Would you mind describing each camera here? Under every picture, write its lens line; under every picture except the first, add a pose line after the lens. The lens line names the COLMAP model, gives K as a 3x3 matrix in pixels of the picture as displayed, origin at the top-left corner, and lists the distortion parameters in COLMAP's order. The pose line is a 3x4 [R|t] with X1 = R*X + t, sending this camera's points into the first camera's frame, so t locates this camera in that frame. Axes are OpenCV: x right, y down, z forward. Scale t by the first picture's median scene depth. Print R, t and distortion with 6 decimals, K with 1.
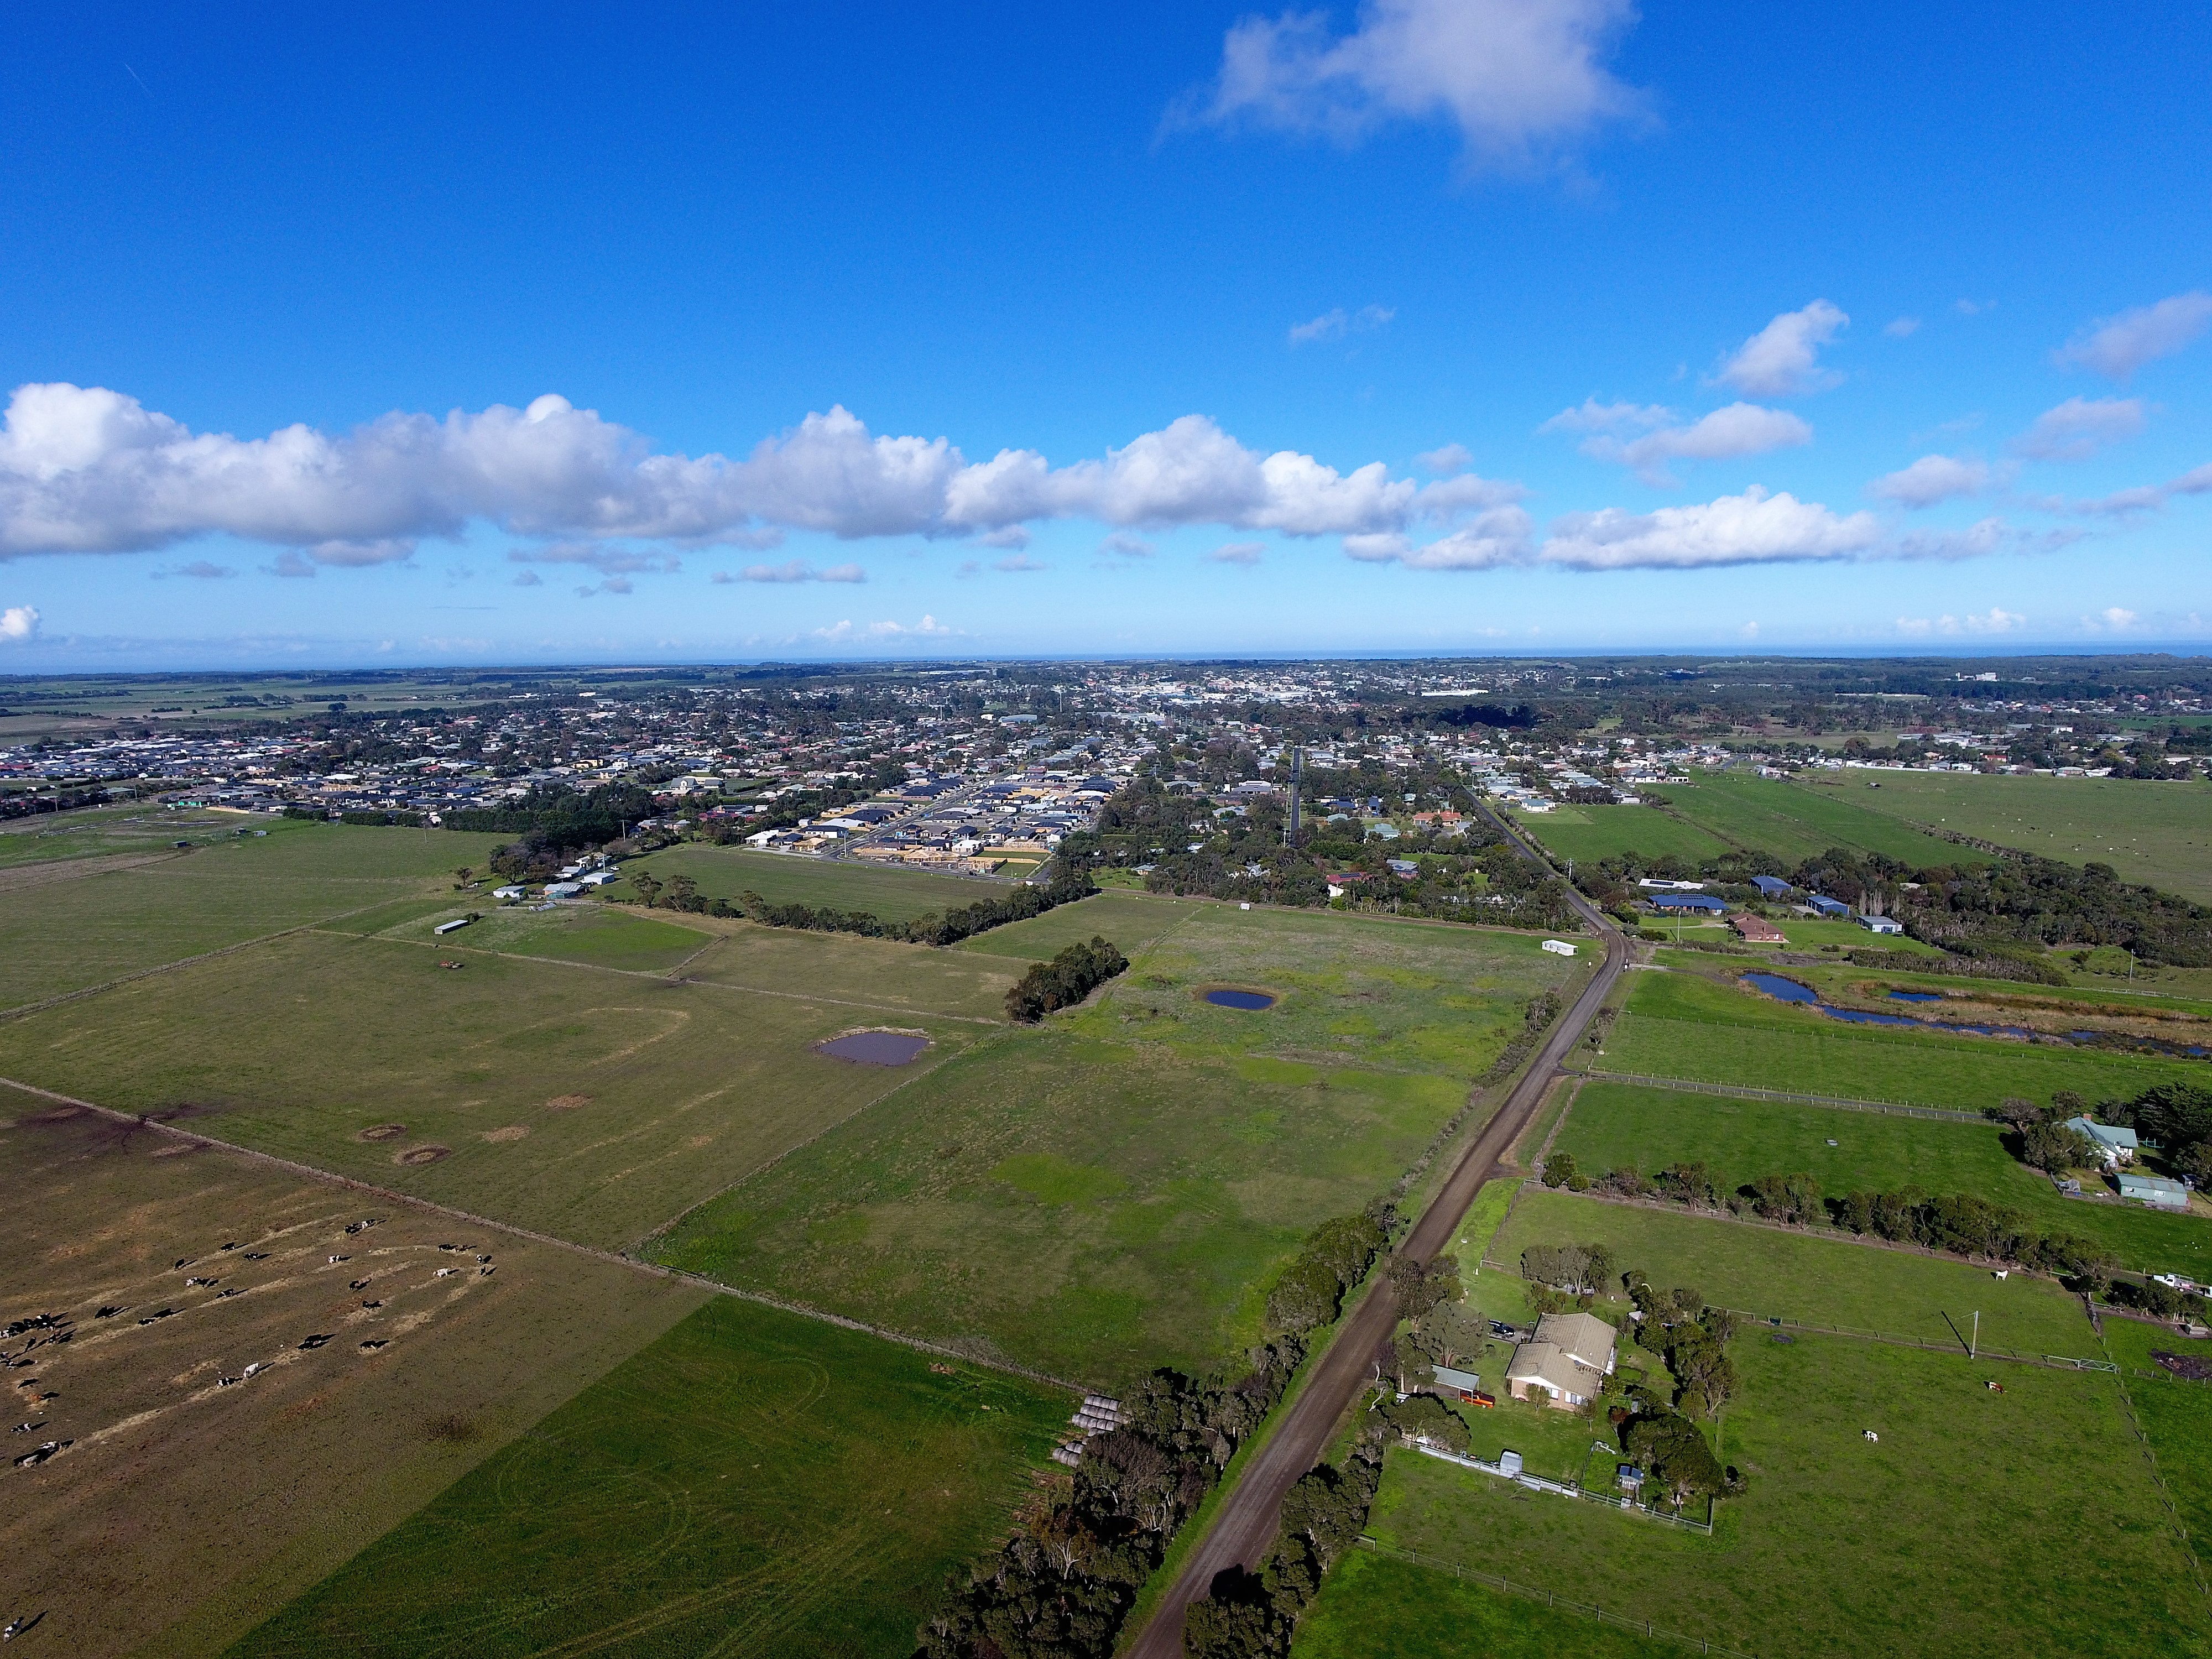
lens RADIAL K [[1299.4, 0, 1103.4], [0, 1299.4, 862.3], [0, 0, 1]] dist [-0.004712, 0.000417]
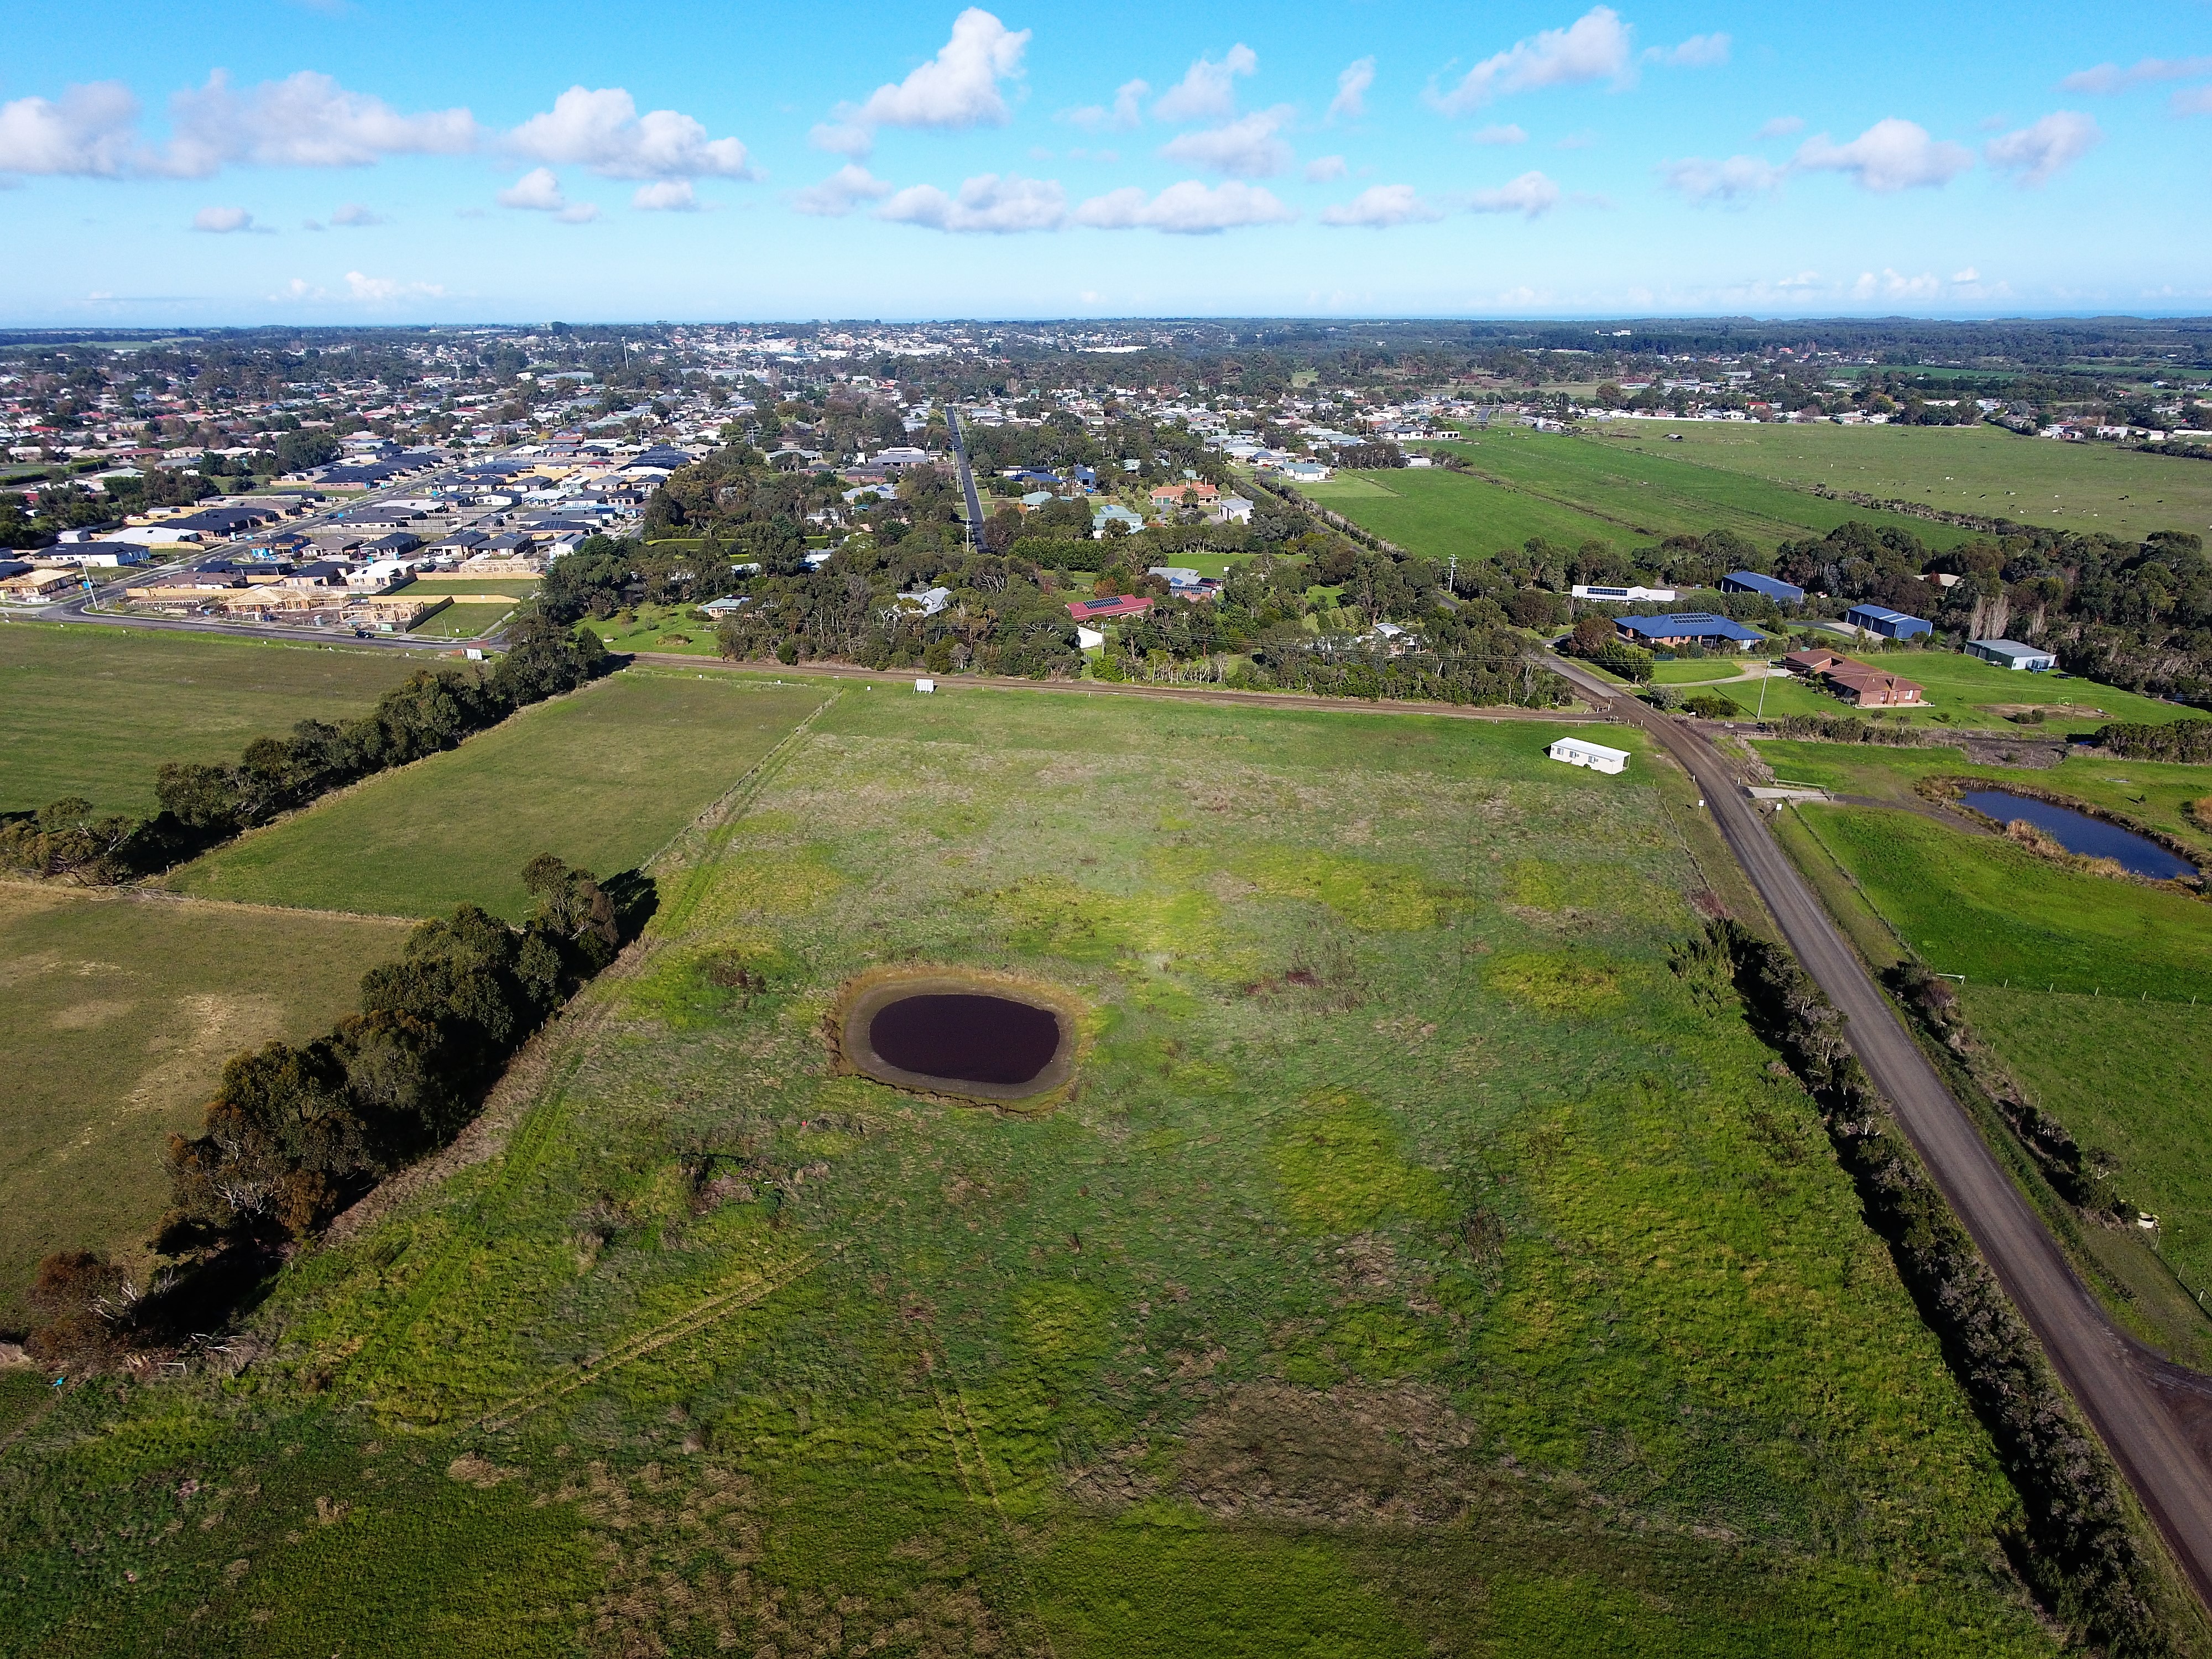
lens RADIAL K [[1299.4, 0, 1103.4], [0, 1299.4, 862.3], [0, 0, 1]] dist [-0.004712, 0.000417]
pose [[0.962142, -0.100771, 0.253235, 0.031962], [0.039226, 0.970662, 0.237225, -0.011444], [-0.269712, -0.218311, 0.937868, 0.377872]]
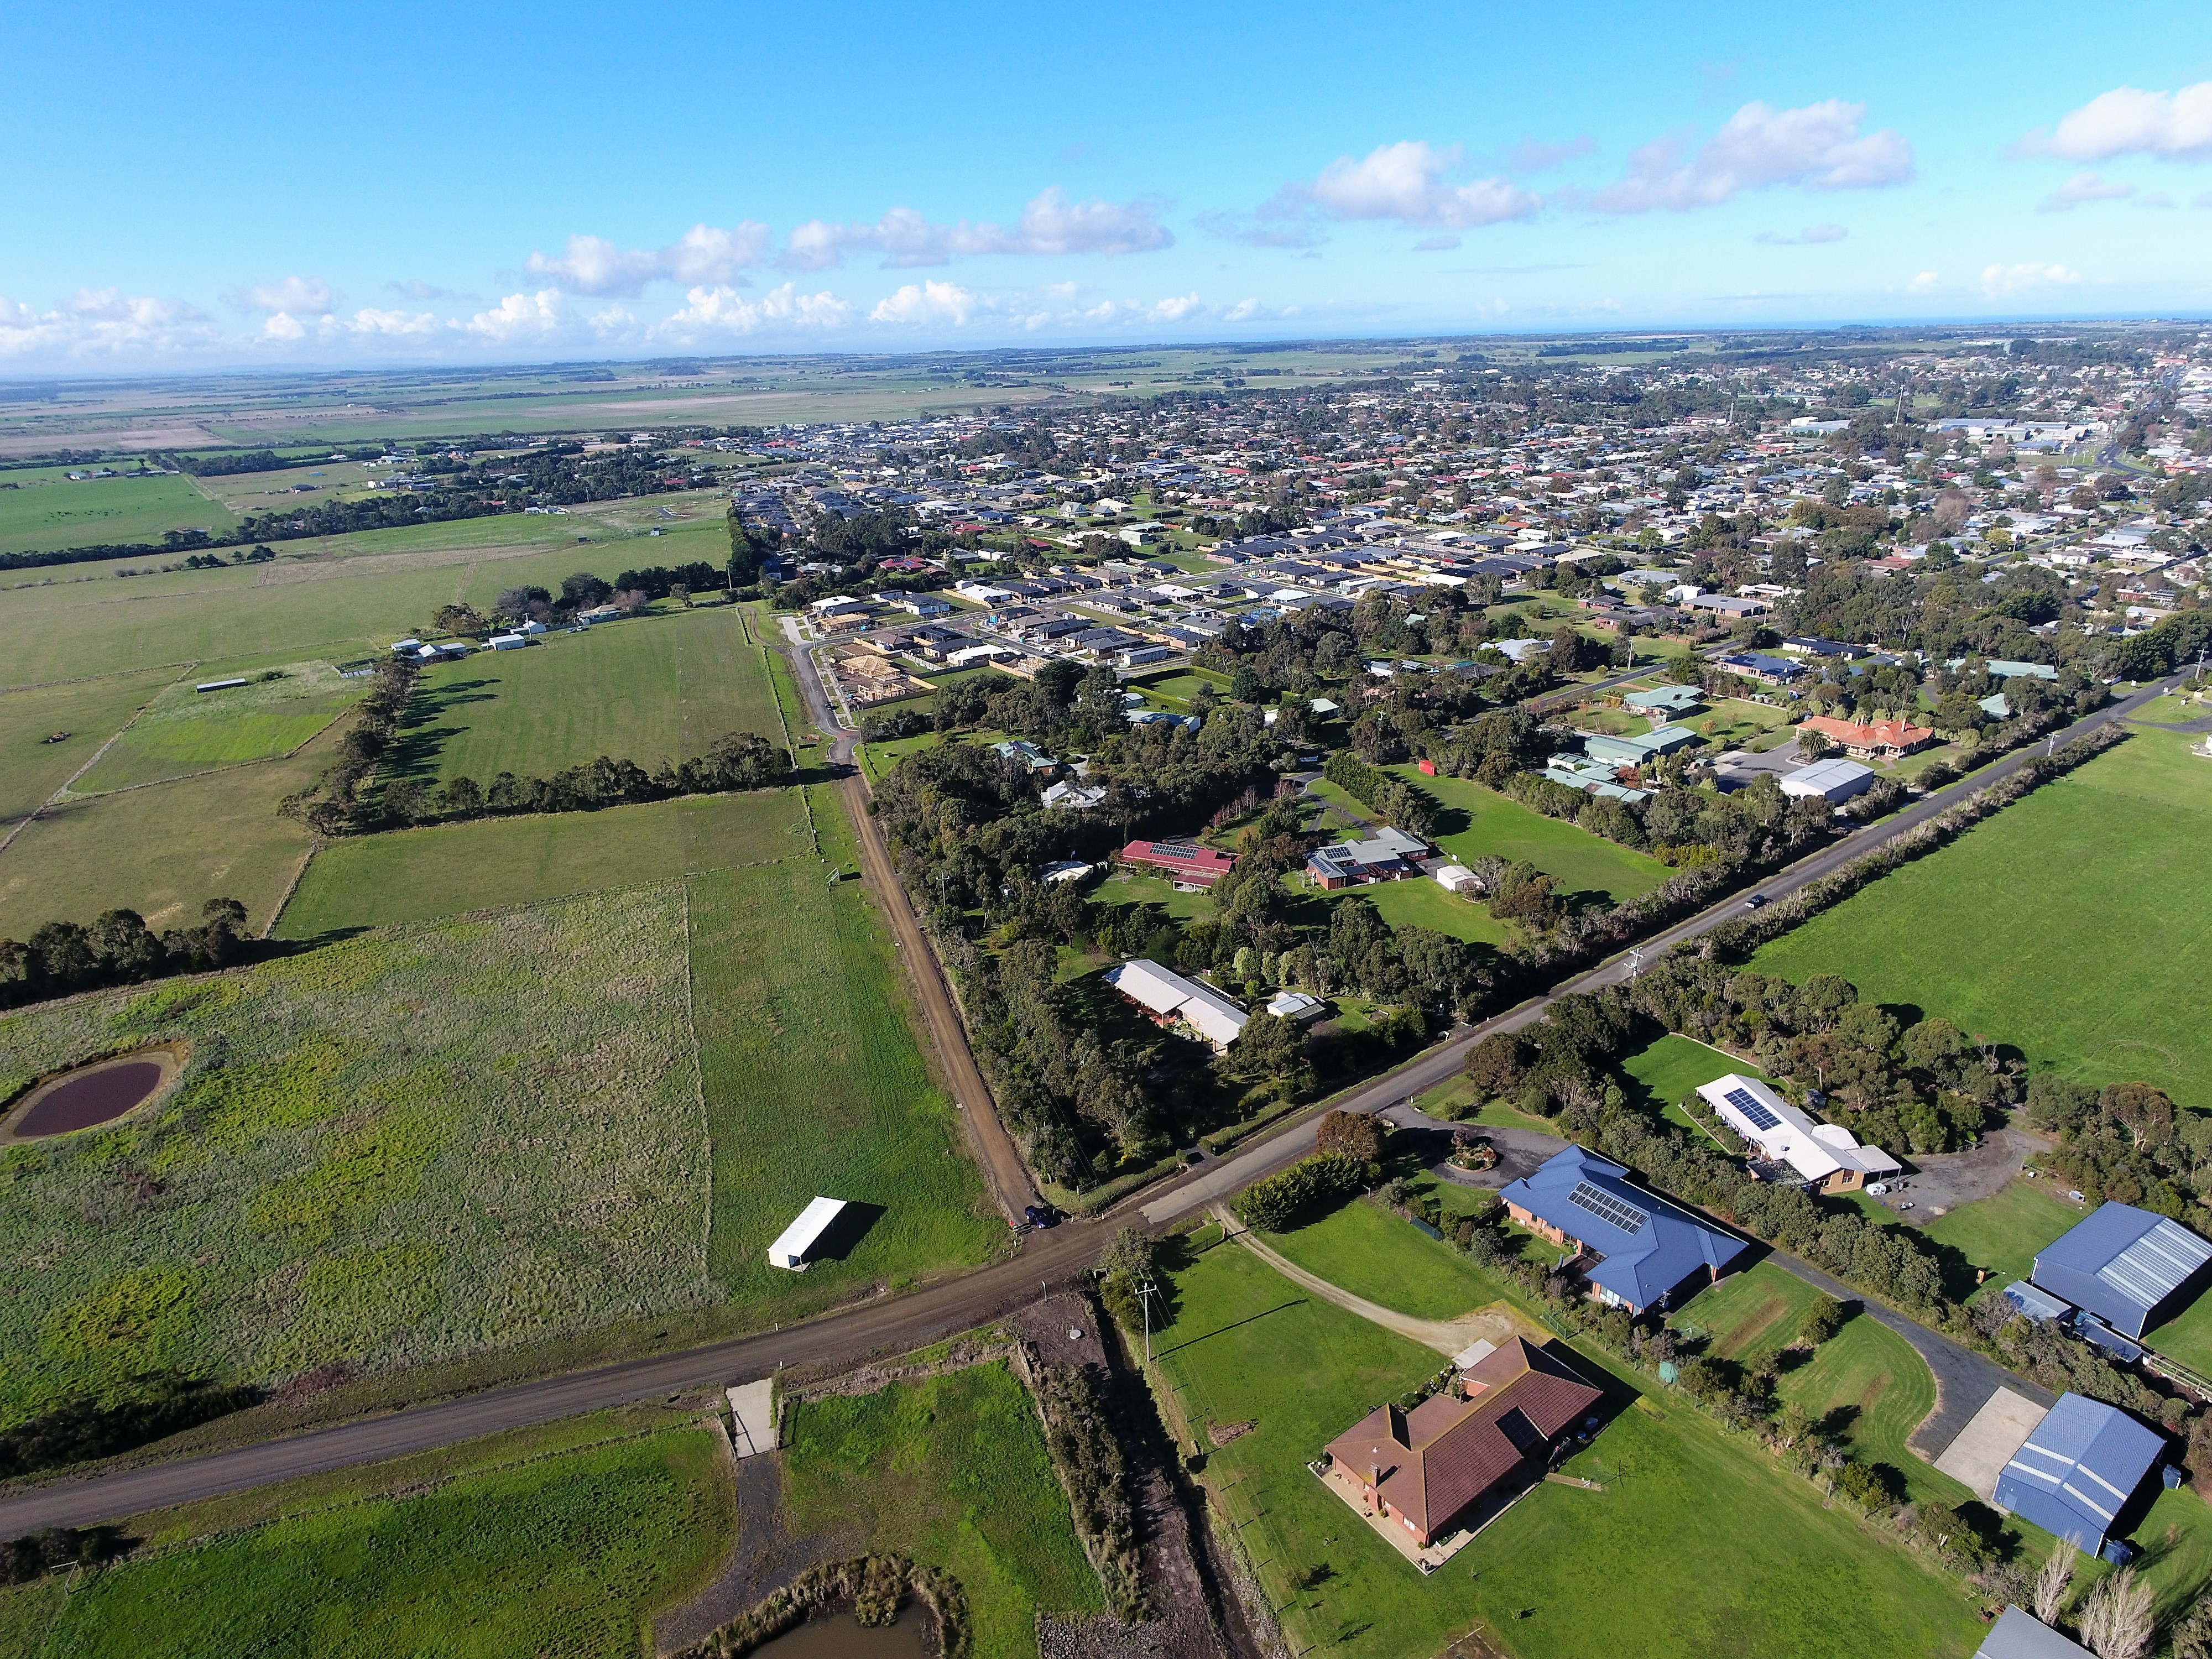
lens RADIAL K [[1313.7, 0, 1106.0], [0, 1313.7, 829.5], [0, 0, 1]] dist [0.000783, 0.002205]
pose [[0.709785, 0.237317, -0.663239, 0.412622], [-0.088954, 0.964200, 0.249809, -0.098370], [0.698779, -0.118313, 0.705486, 0.516455]]
